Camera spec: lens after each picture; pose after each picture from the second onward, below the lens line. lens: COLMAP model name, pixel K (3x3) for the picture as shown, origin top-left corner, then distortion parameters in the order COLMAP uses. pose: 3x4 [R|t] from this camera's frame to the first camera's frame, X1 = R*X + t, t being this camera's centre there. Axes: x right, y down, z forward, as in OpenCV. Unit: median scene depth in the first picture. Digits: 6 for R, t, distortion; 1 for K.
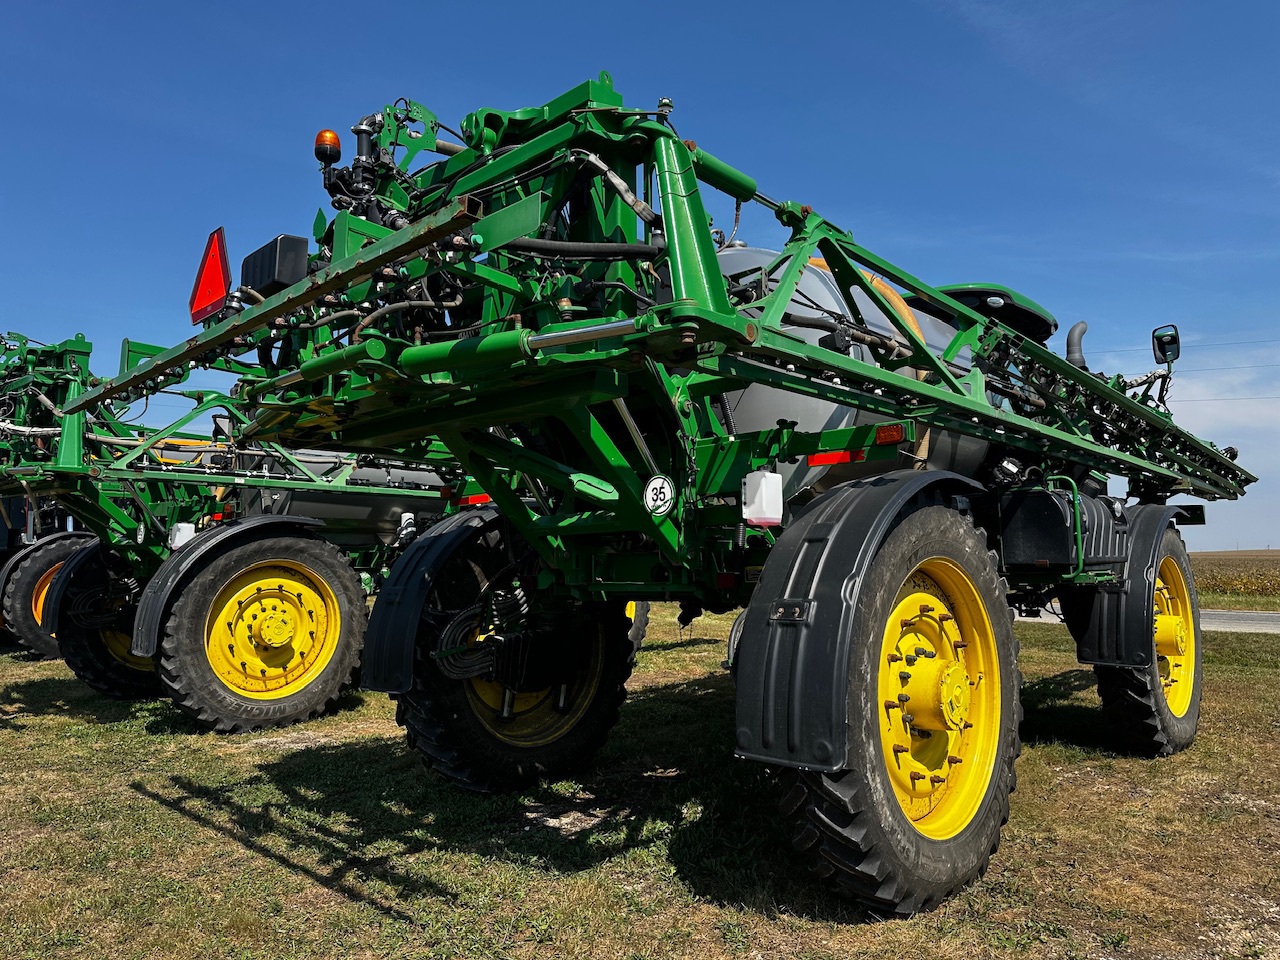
lens RADIAL K [[899.4, 0, 648.3], [0, 899.4, 474.5], [0, 0, 1]] dist [0.133847, -0.217747]
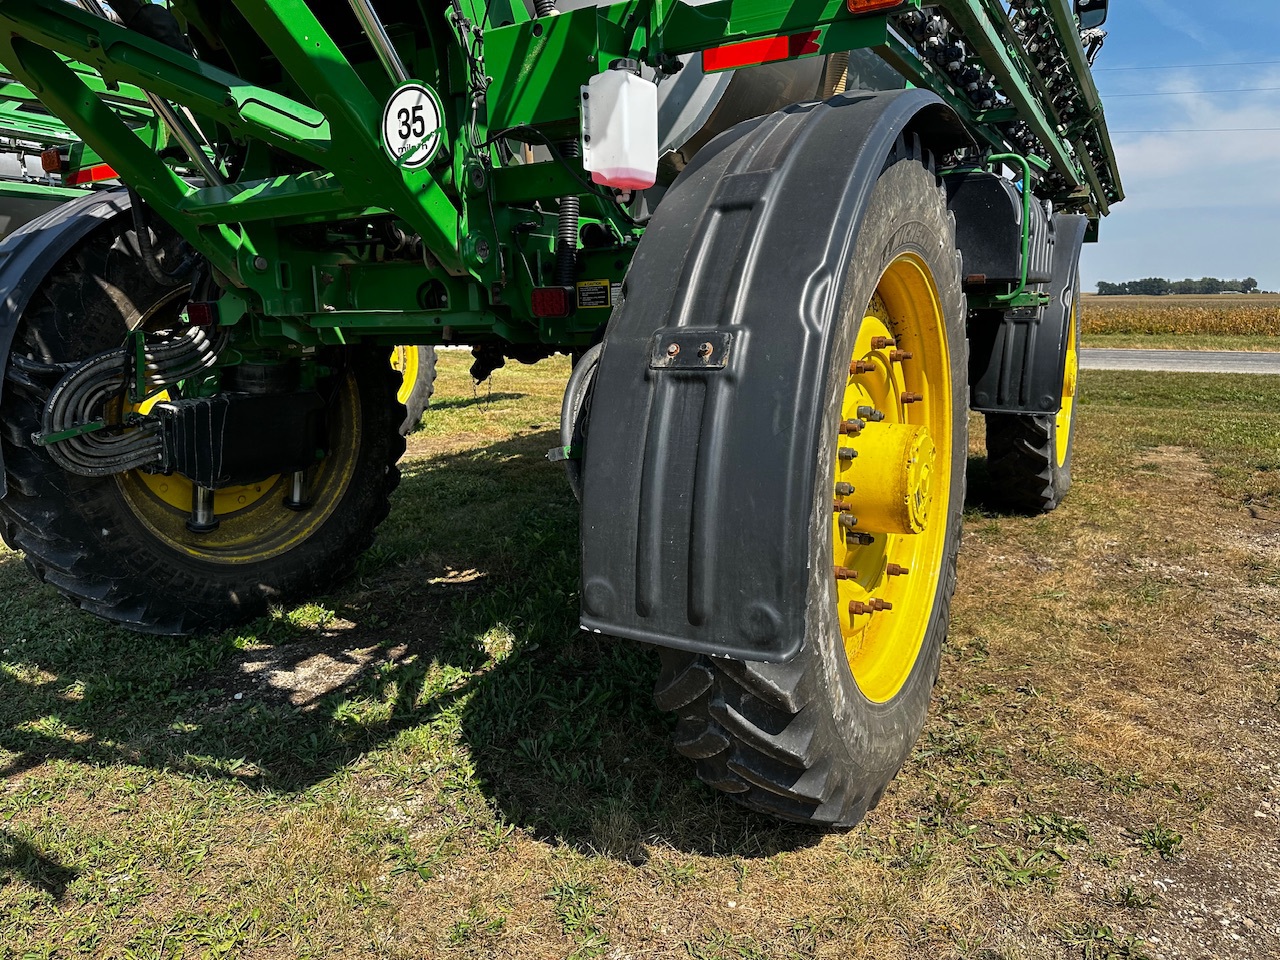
lens RADIAL K [[899.4, 0, 648.3], [0, 899.4, 474.5], [0, 0, 1]] dist [0.133847, -0.217747]
pose [[0.975901, -0.046596, 0.213180, 0.021029], [-0.012877, 0.962935, 0.269424, 0.066552], [-0.217832, -0.265677, 0.939130, 0.416289]]
